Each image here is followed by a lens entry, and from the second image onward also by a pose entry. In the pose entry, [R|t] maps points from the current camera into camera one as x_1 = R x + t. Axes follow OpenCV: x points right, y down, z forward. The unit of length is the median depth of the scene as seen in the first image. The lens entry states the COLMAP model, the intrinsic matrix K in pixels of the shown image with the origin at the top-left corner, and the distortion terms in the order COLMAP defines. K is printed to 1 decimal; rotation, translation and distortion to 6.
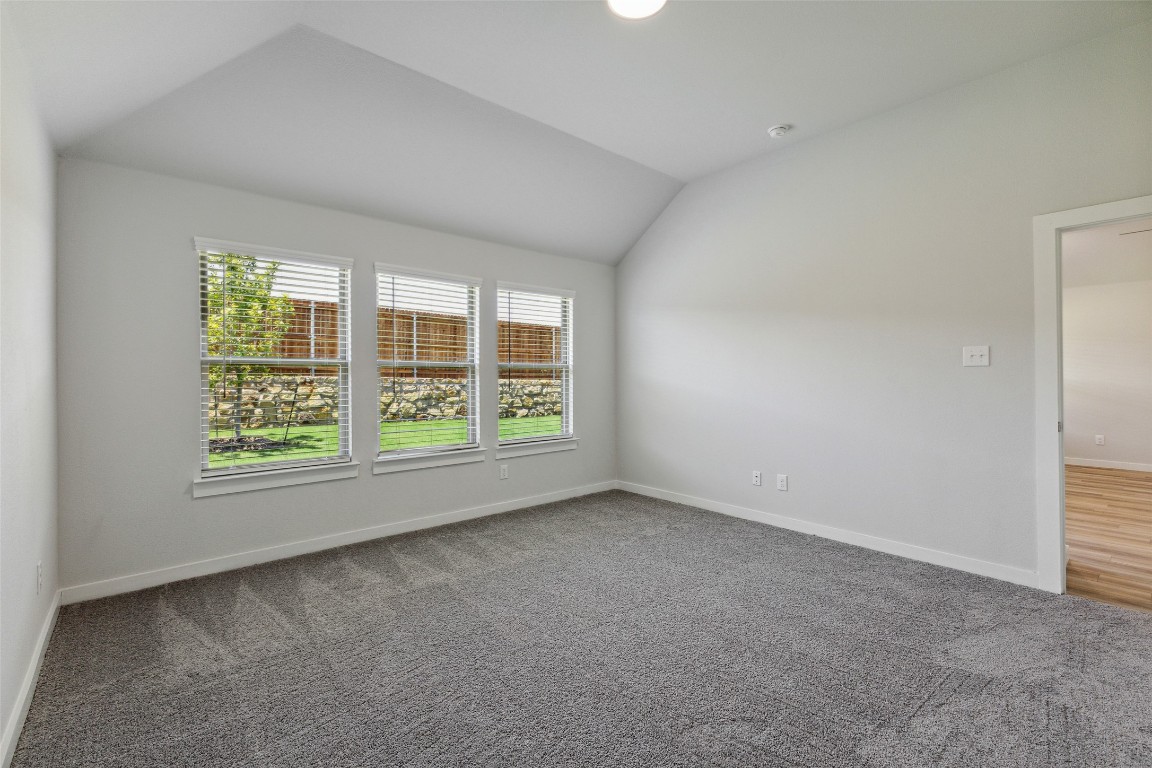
lens RADIAL K [[502.6, 0, 577.2], [0, 502.6, 378.7], [0, 0, 1]] dist [0.010063, -0.000801]
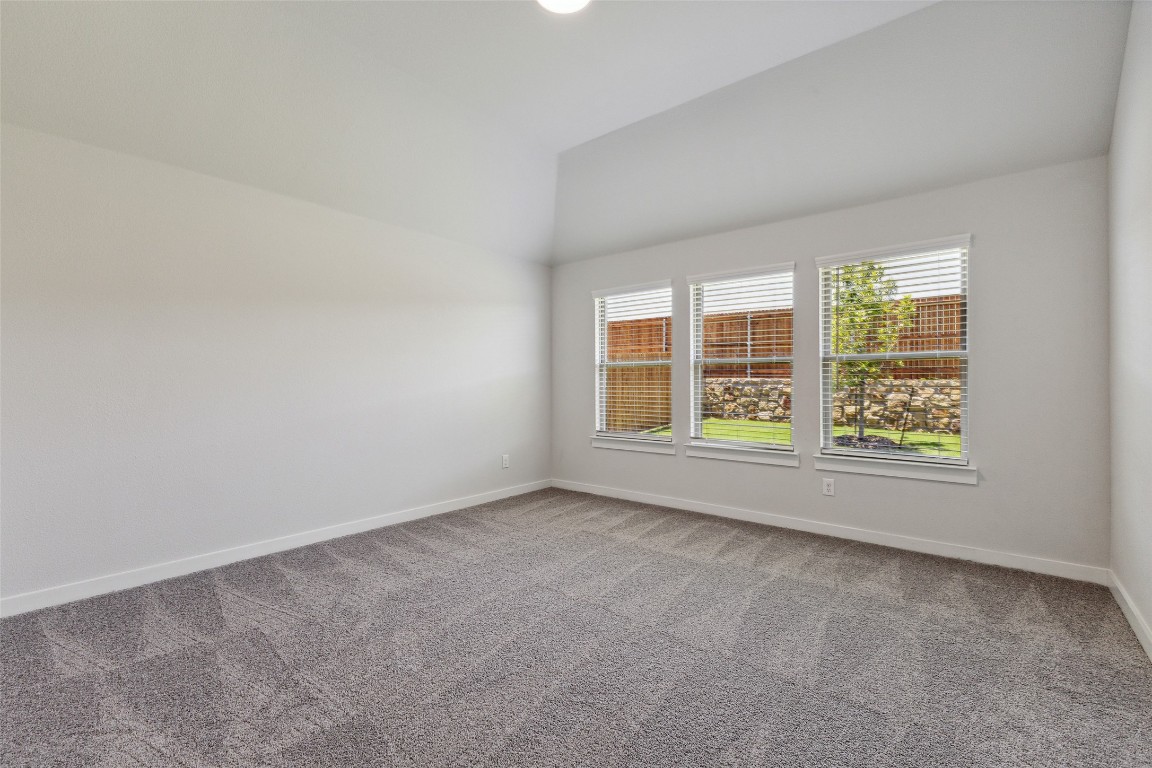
lens RADIAL K [[502.6, 0, 577.2], [0, 502.6, 378.7], [0, 0, 1]] dist [0.010063, -0.000801]
pose [[0.159643, -0.011147, -0.987112, 0.511492], [-0.004172, 0.999920, -0.011966, 0.016288], [0.987166, 0.006029, 0.159583, 0.386746]]
